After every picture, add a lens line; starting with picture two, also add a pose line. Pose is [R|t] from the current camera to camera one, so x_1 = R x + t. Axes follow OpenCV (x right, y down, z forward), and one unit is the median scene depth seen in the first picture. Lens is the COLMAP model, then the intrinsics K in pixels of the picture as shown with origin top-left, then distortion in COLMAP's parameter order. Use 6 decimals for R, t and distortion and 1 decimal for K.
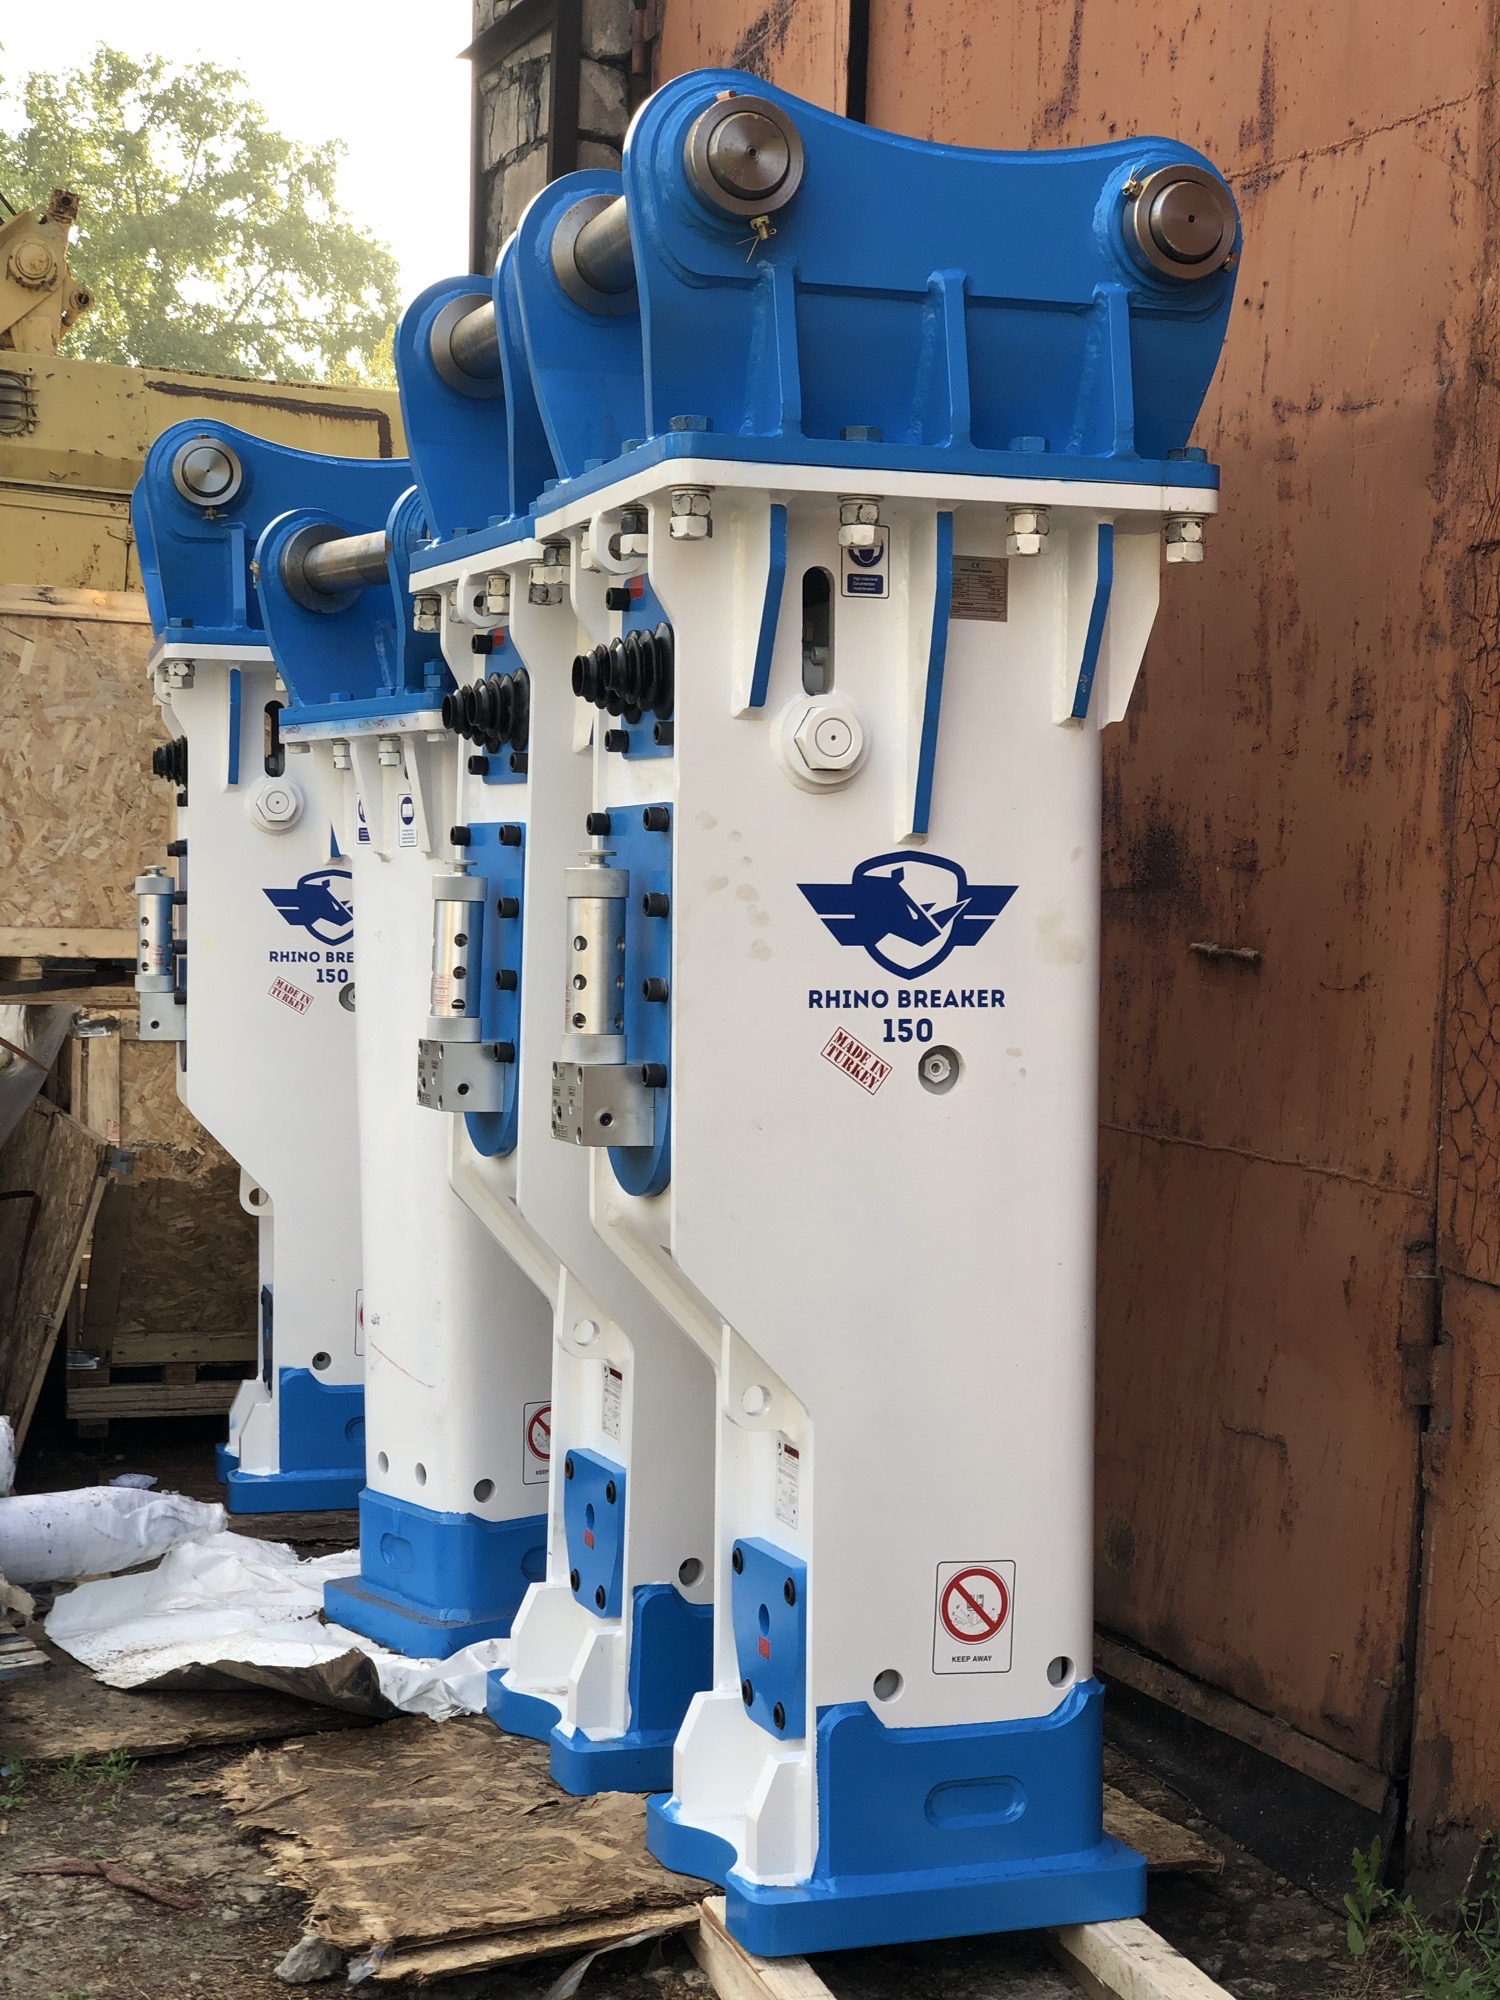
lens RADIAL K [[2962.7, 0, 764.7], [0, 2962.7, 986.9], [0, 0, 1]] dist [0.034842, 0.000000]
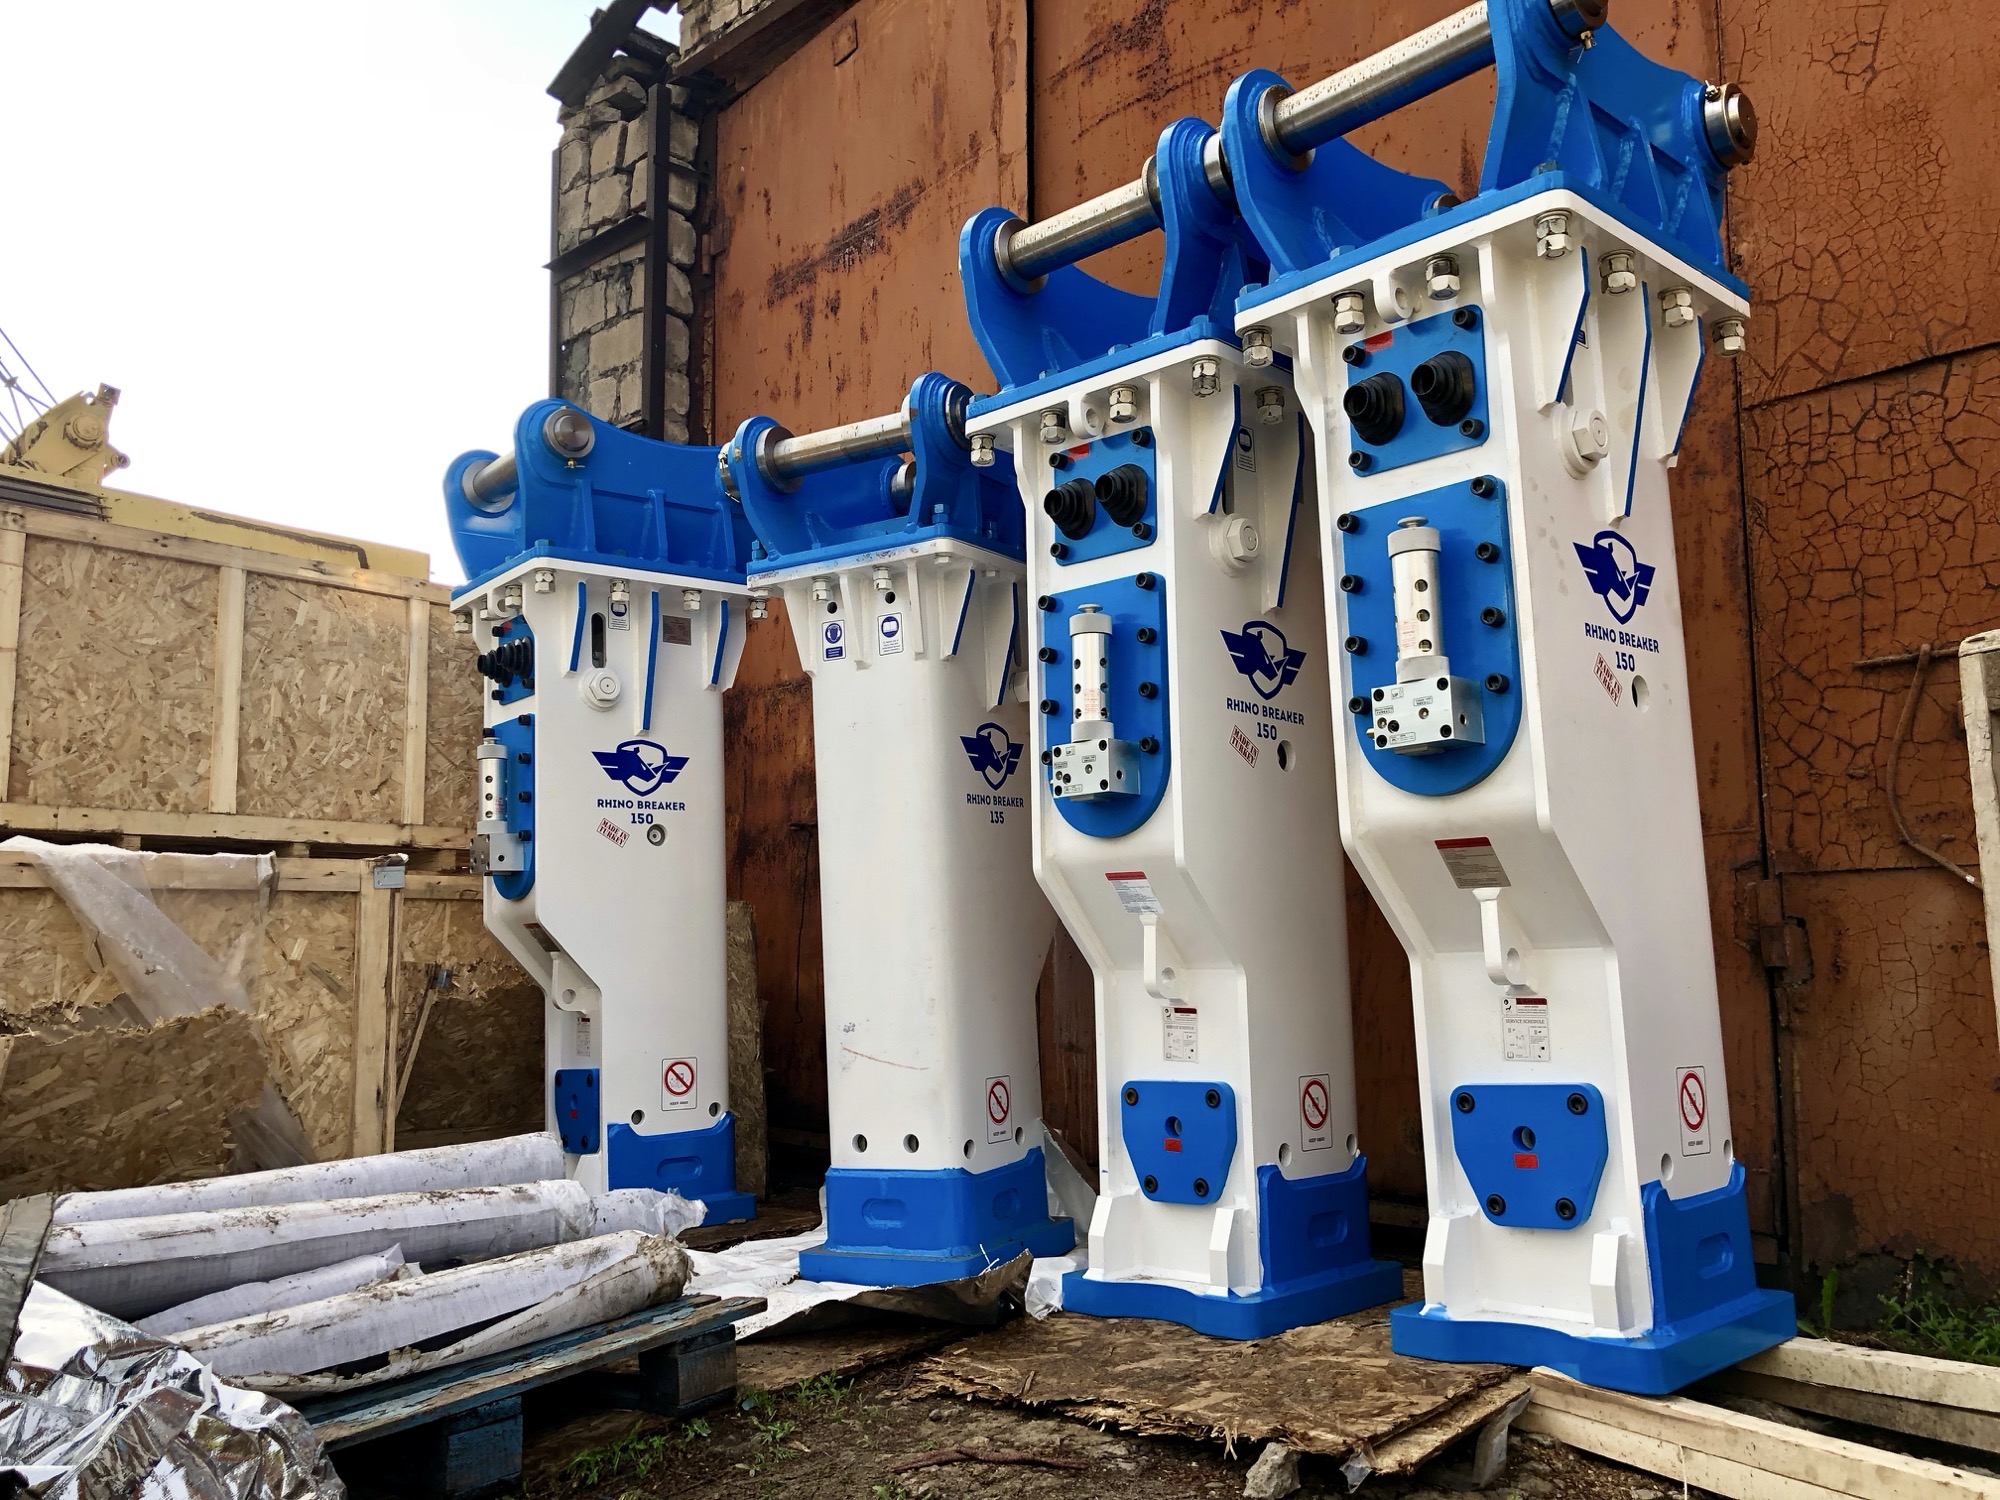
lens RADIAL K [[1625.6, 0, 1010.6], [0, 1625.6, 757.5], [0, 0, 1]] dist [0.029197, -0.028848]
pose [[0.906957, 0.011125, 0.421076, -0.439882], [0.059462, 0.986259, -0.154133, 0.132437], [-0.417004, 0.164830, 0.893834, 0.398835]]
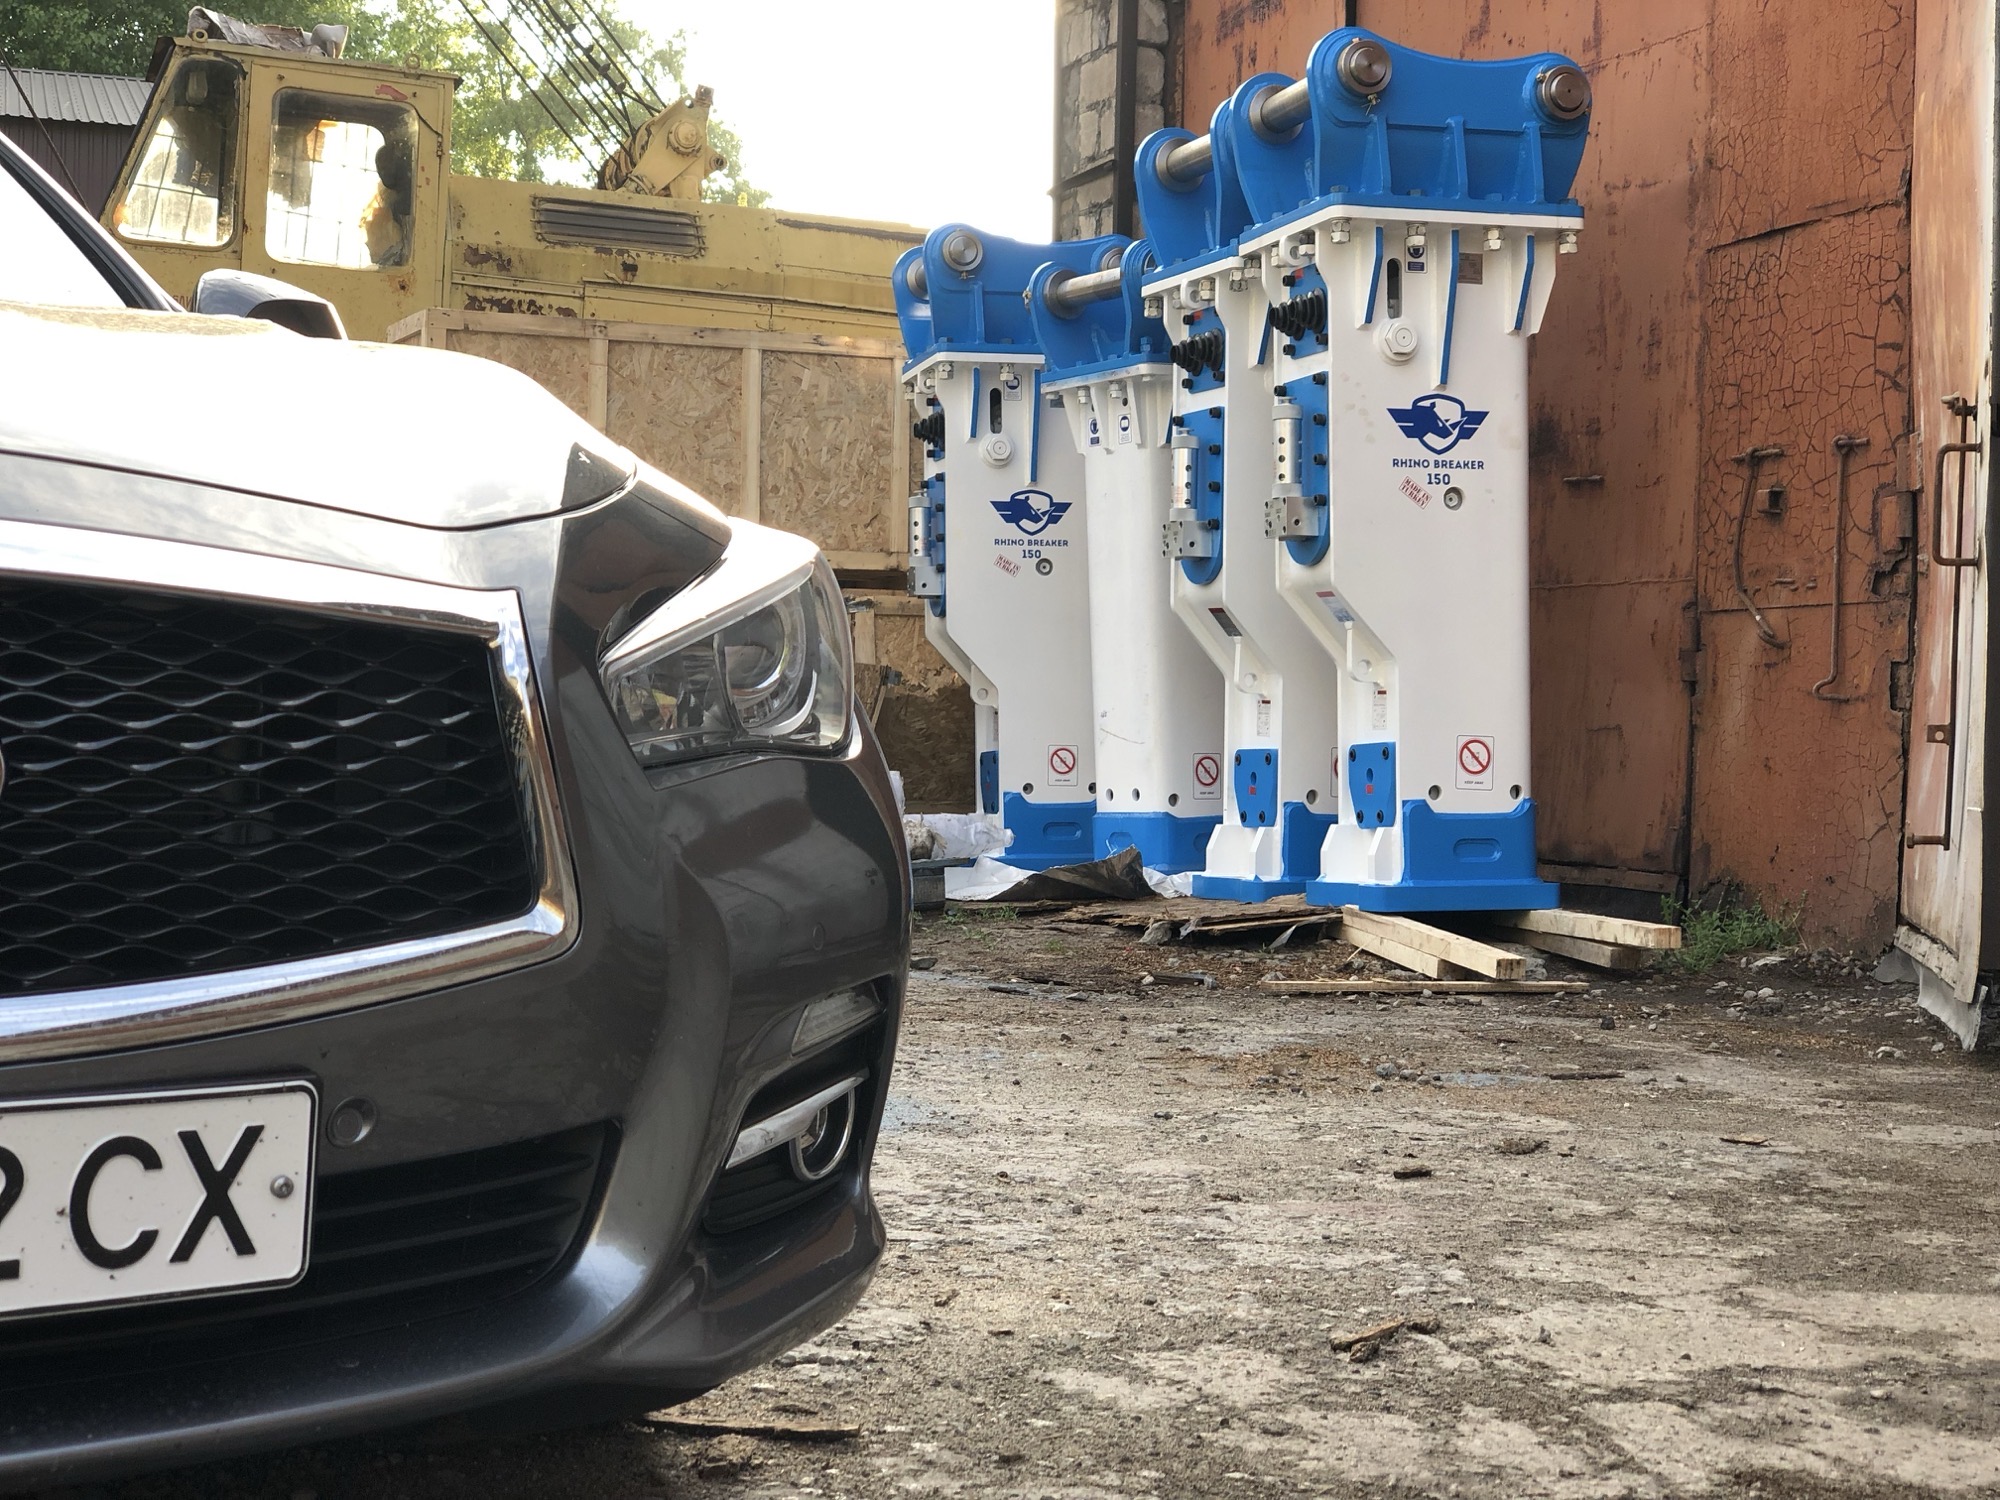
lens RADIAL K [[2962.7, 0, 986.1], [0, 2962.7, 754.0], [0, 0, 1]] dist [0.034842, 0.000000]
pose [[0.999584, -0.014554, -0.024889, -0.190791], [0.013714, 0.999341, -0.033607, 0.235982], [0.025361, 0.033252, 0.999125, -0.939299]]
